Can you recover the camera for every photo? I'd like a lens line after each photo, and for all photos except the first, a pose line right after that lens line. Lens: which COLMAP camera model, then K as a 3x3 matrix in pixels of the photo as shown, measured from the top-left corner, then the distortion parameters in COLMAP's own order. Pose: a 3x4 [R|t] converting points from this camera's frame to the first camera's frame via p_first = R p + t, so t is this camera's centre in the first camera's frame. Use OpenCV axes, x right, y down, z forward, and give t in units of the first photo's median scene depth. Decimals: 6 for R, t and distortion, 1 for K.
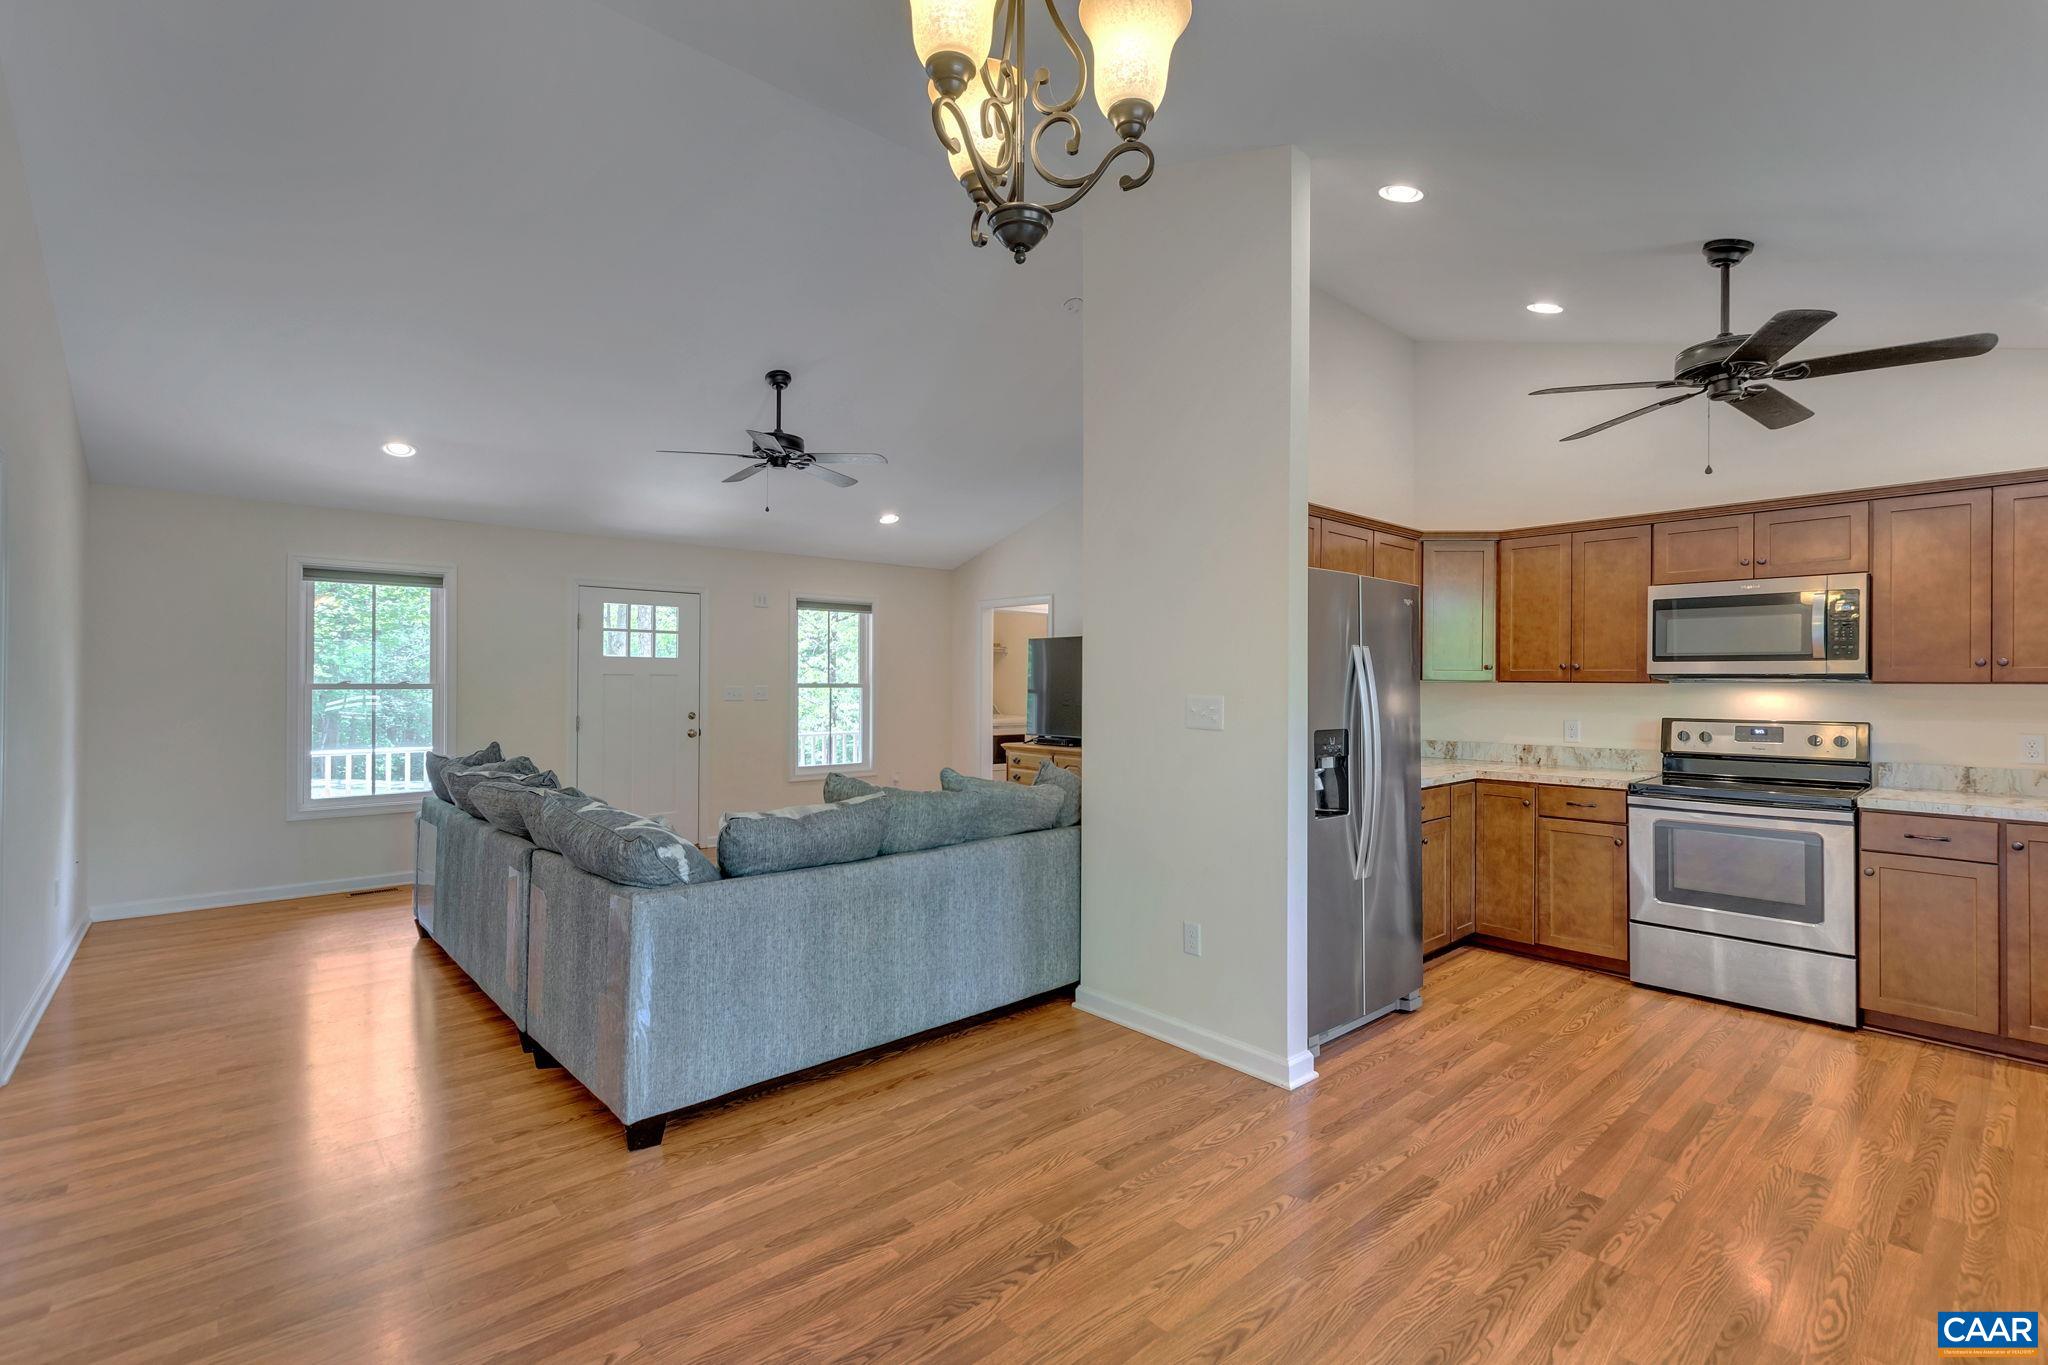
lens RADIAL K [[901.9, 0, 1024.9], [0, 901.9, 677.3], [0, 0, 1]] dist [0.007384, -0.003120]
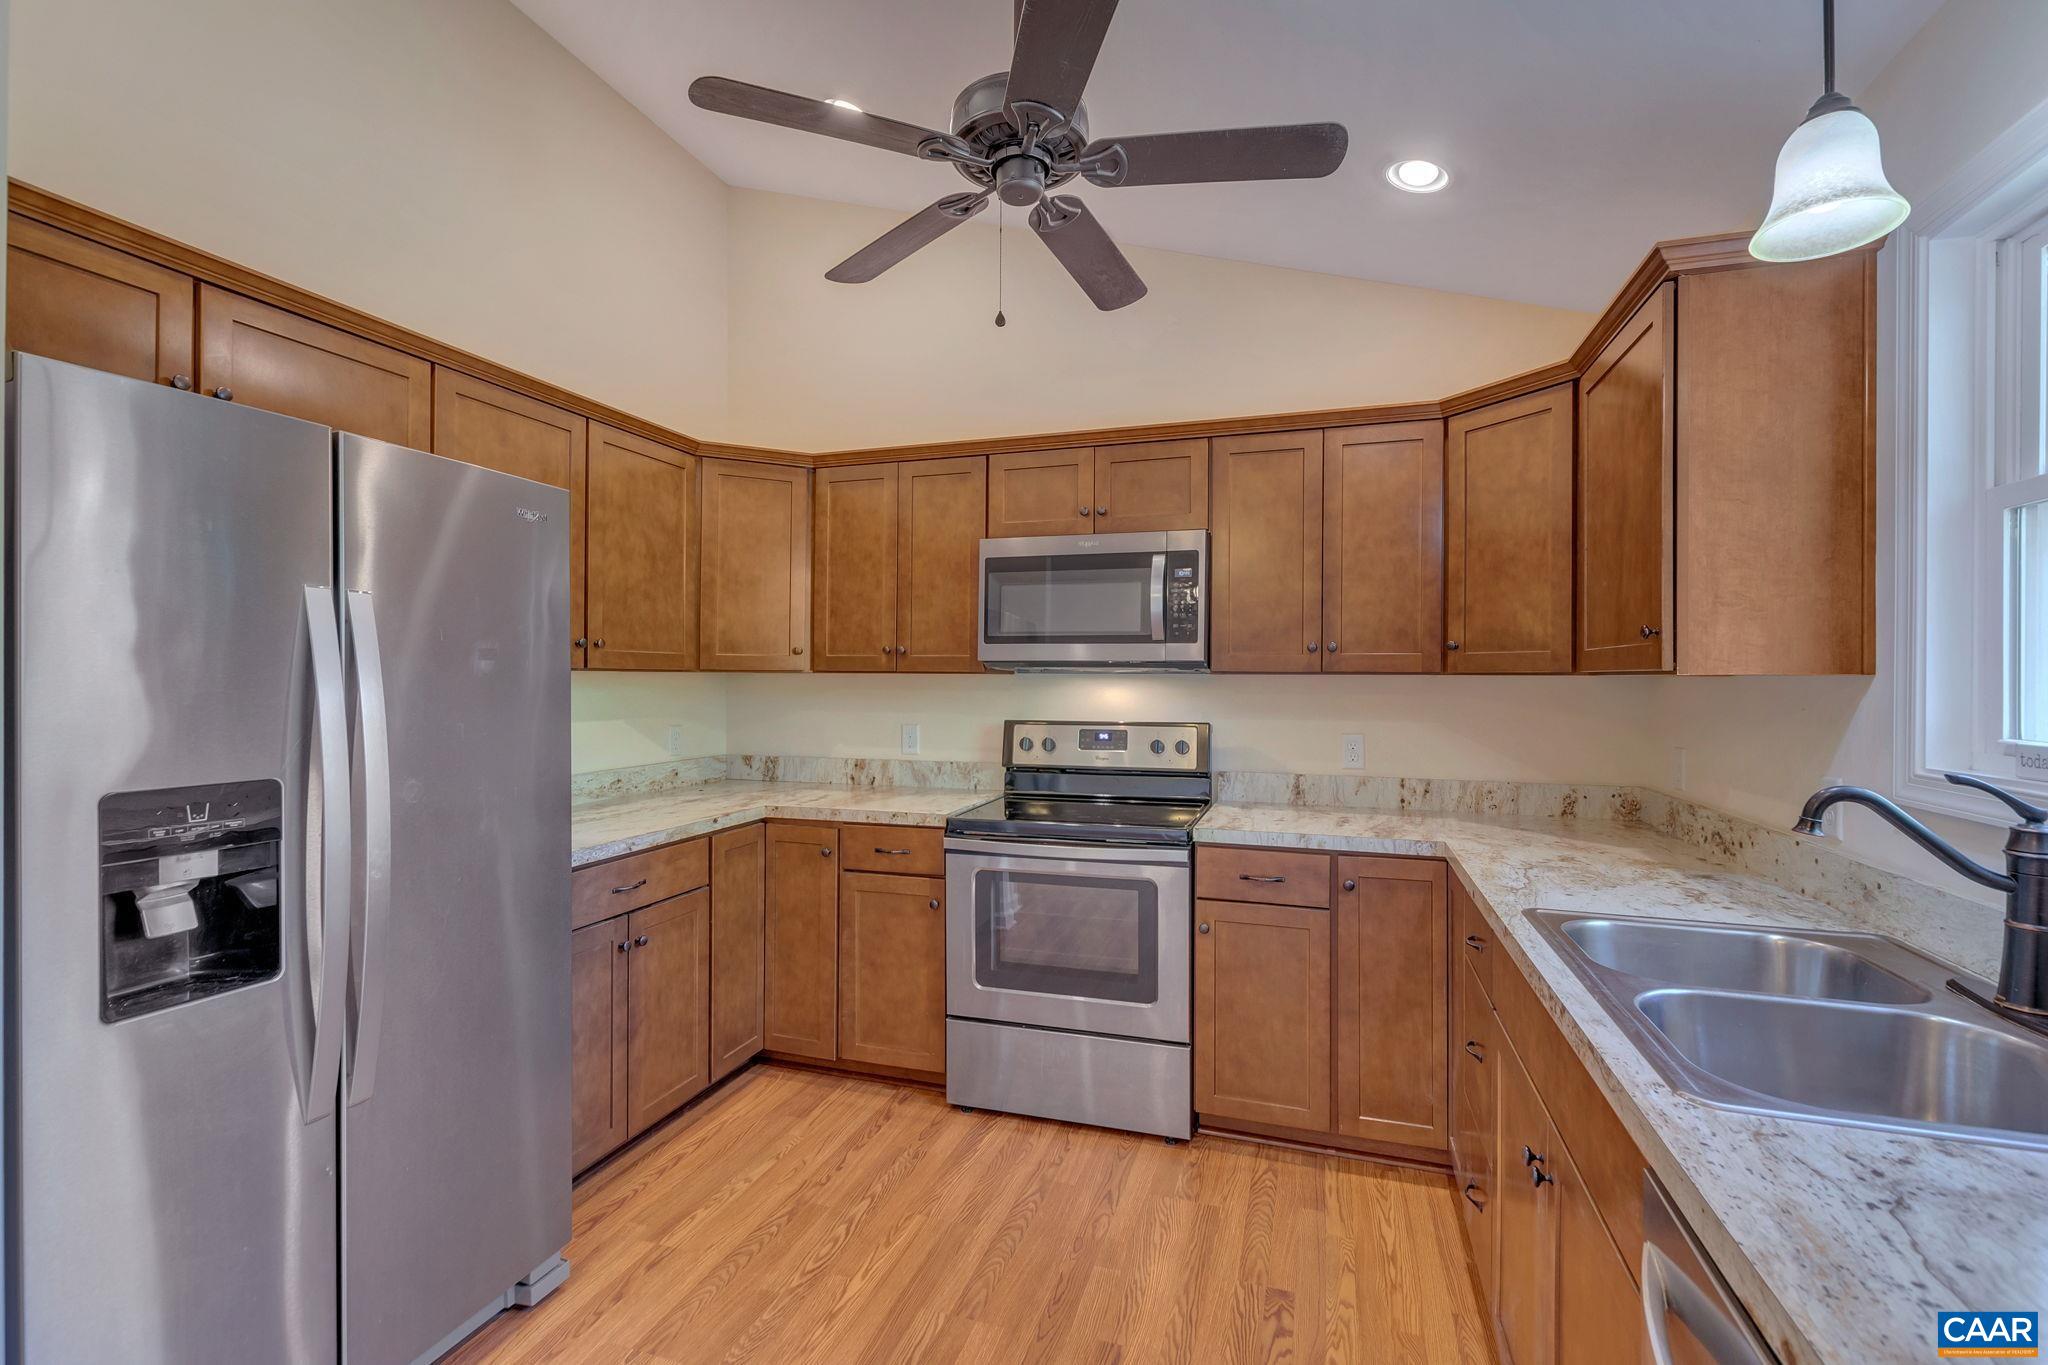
lens RADIAL K [[901.9, 0, 1013.6], [0, 901.9, 678.8], [0, 0, 1]] dist [0.007384, -0.003120]
pose [[0.869400, -0.001696, 0.494105, 0.412025], [-0.003005, 0.999957, 0.008720, 0.004763], [-0.494099, -0.009066, 0.869358, 0.416729]]
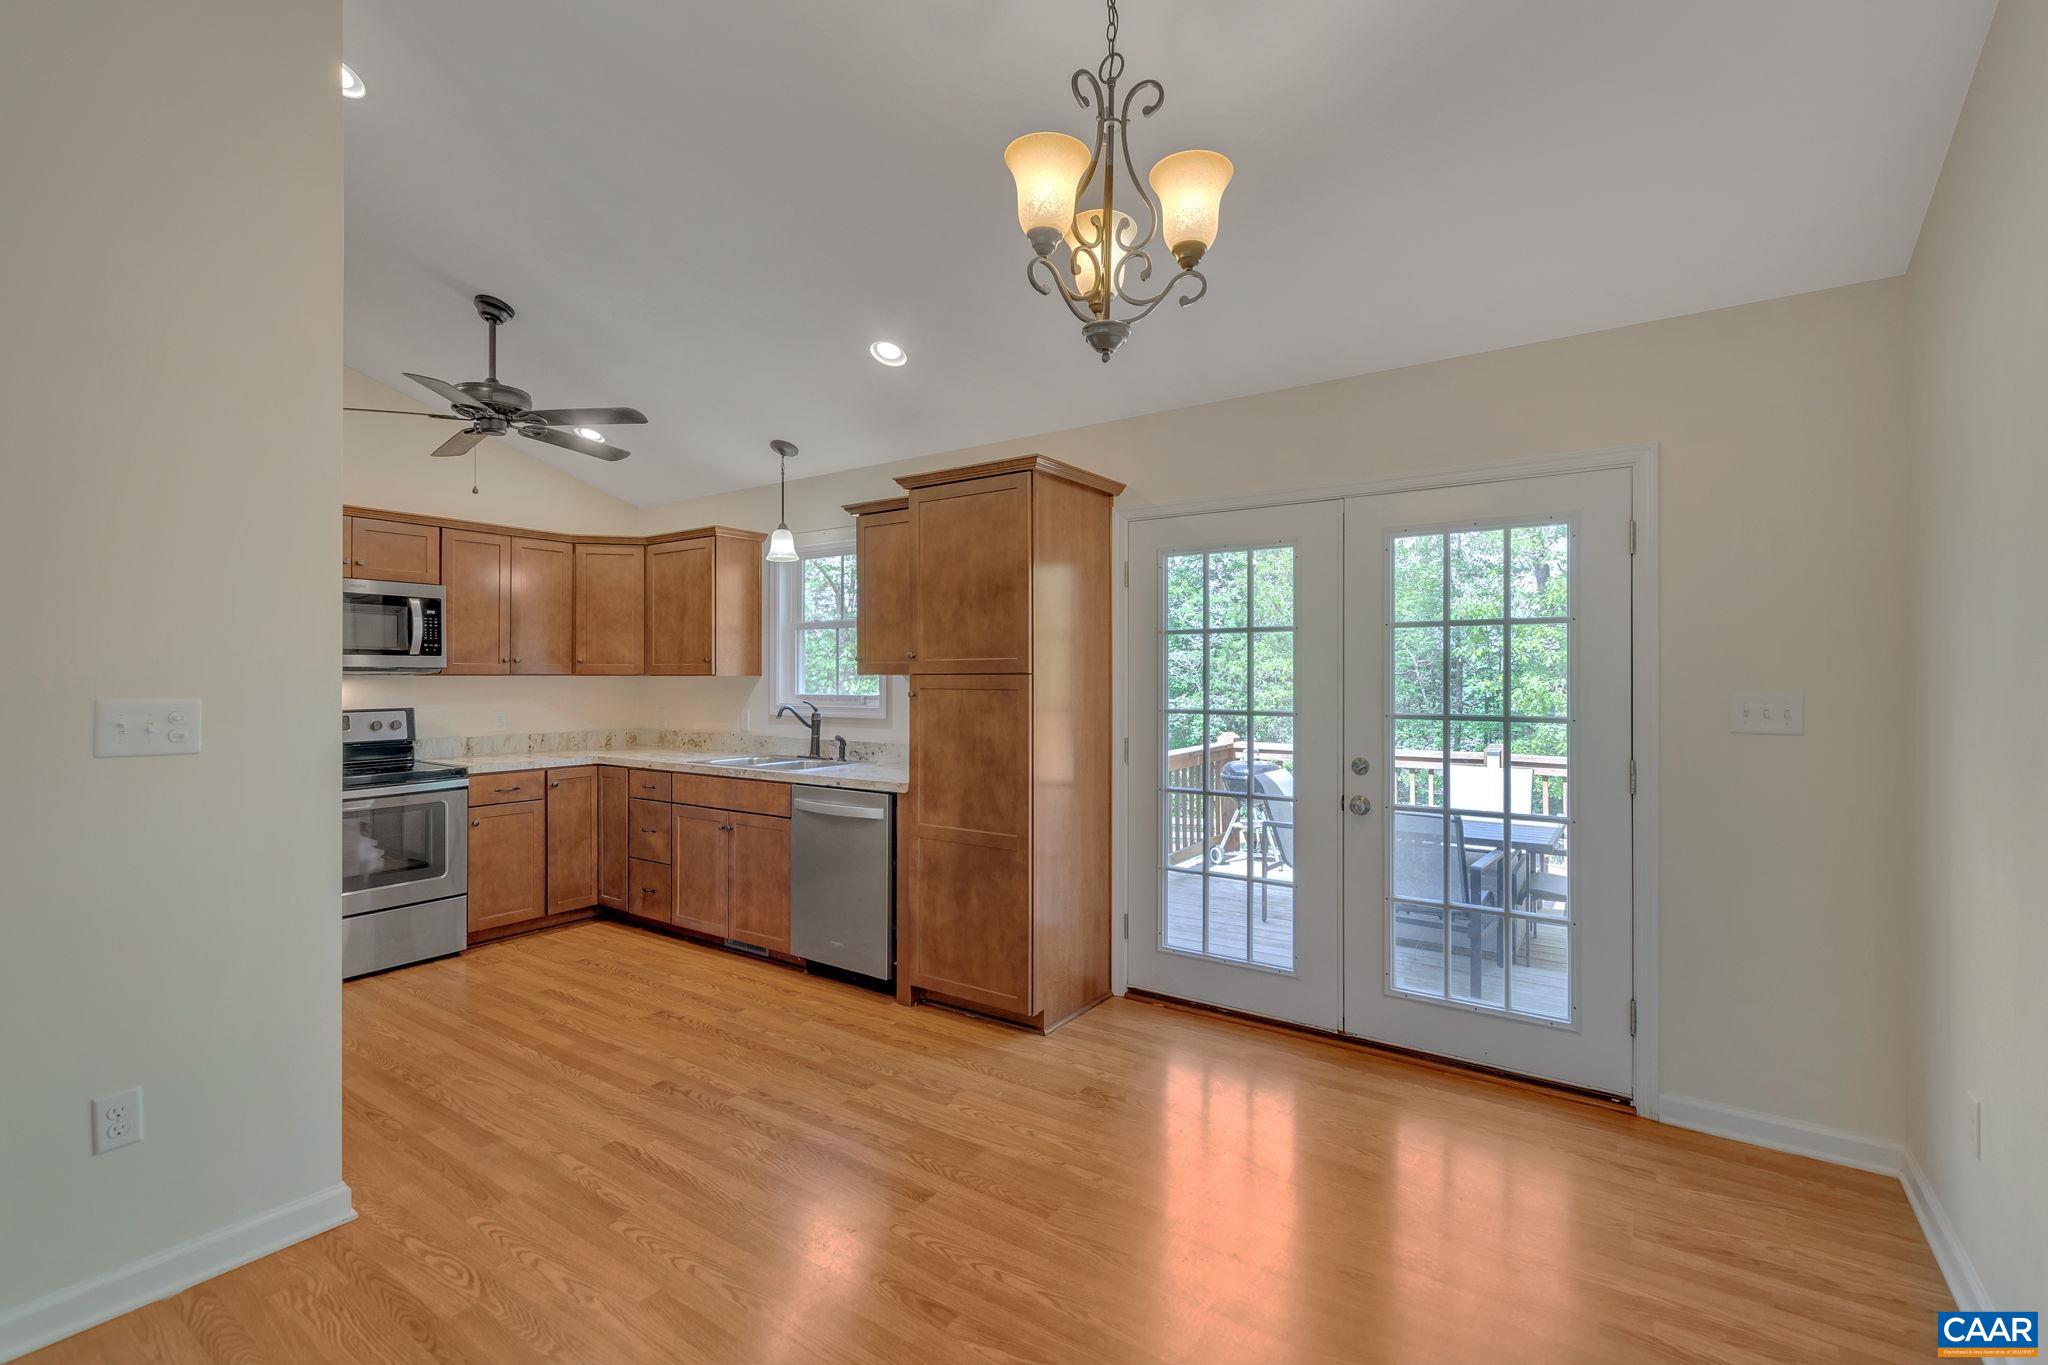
lens RADIAL K [[901.9, 0, 1029.9], [0, 901.9, 674.1], [0, 0, 1]] dist [0.007384, -0.003120]
pose [[-0.233181, -0.001817, 0.972432, -0.465442], [-0.007841, 0.999969, -0.000011, -0.001217], [-0.972402, -0.007628, -0.233188, 0.514058]]
